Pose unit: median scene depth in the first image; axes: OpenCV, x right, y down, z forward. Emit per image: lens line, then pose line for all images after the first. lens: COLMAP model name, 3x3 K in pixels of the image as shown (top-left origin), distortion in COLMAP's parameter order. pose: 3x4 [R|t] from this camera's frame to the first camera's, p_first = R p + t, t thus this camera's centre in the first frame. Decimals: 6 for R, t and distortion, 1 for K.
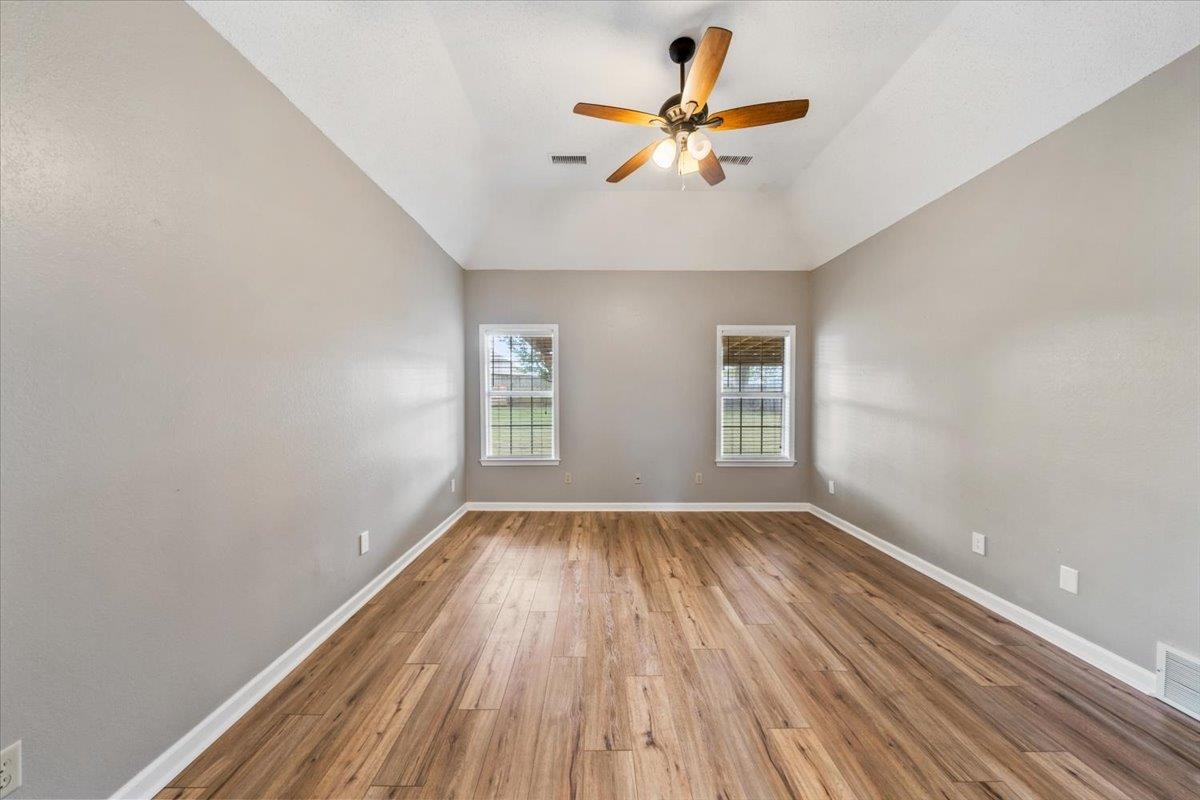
lens RADIAL K [[433.1, 0, 597.2], [0, 433.1, 403.0], [0, 0, 1]] dist [-0.005831, -0.000173]
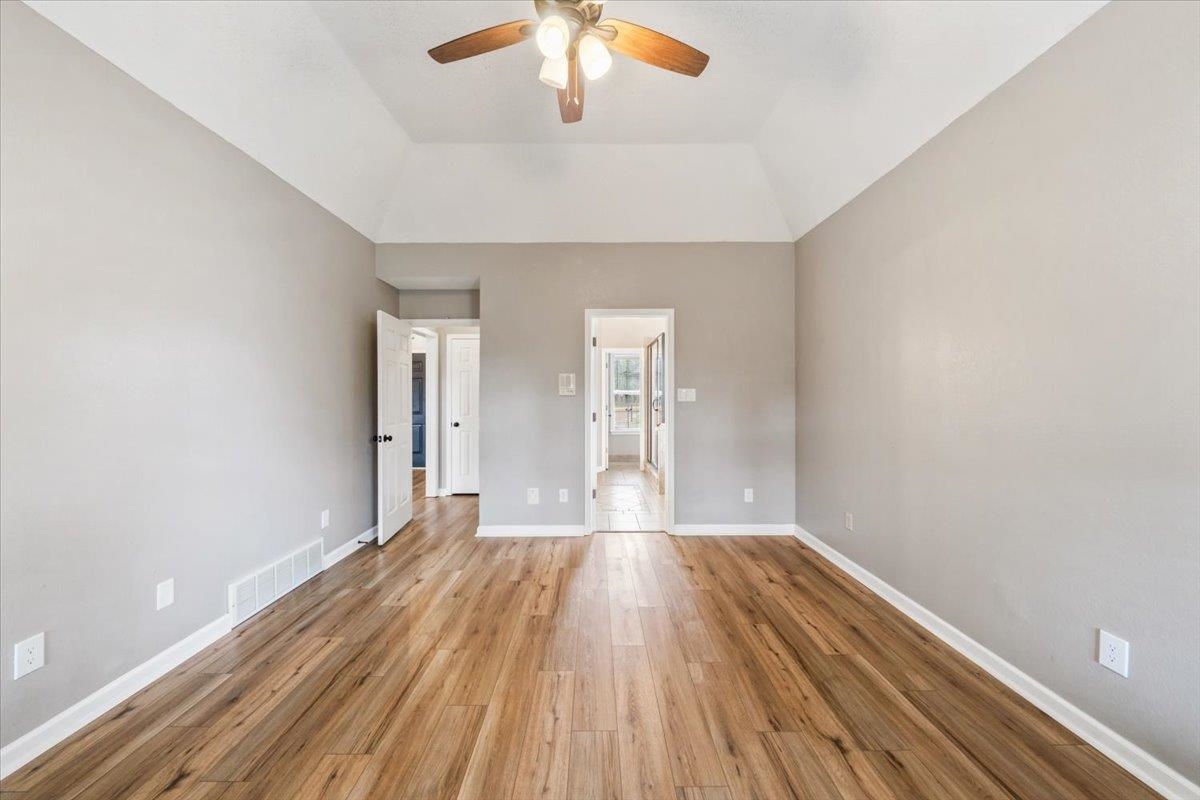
lens RADIAL K [[520.9, 0, 600.0], [0, 520.9, 400.0], [0, 0, 1]] dist [0.000999, -0.000433]
pose [[-0.999870, 0.000865, -0.016112, 0.183184], [0.000466, 0.999694, 0.024751, -0.031138], [0.016128, 0.024740, -0.999564, 2.099038]]
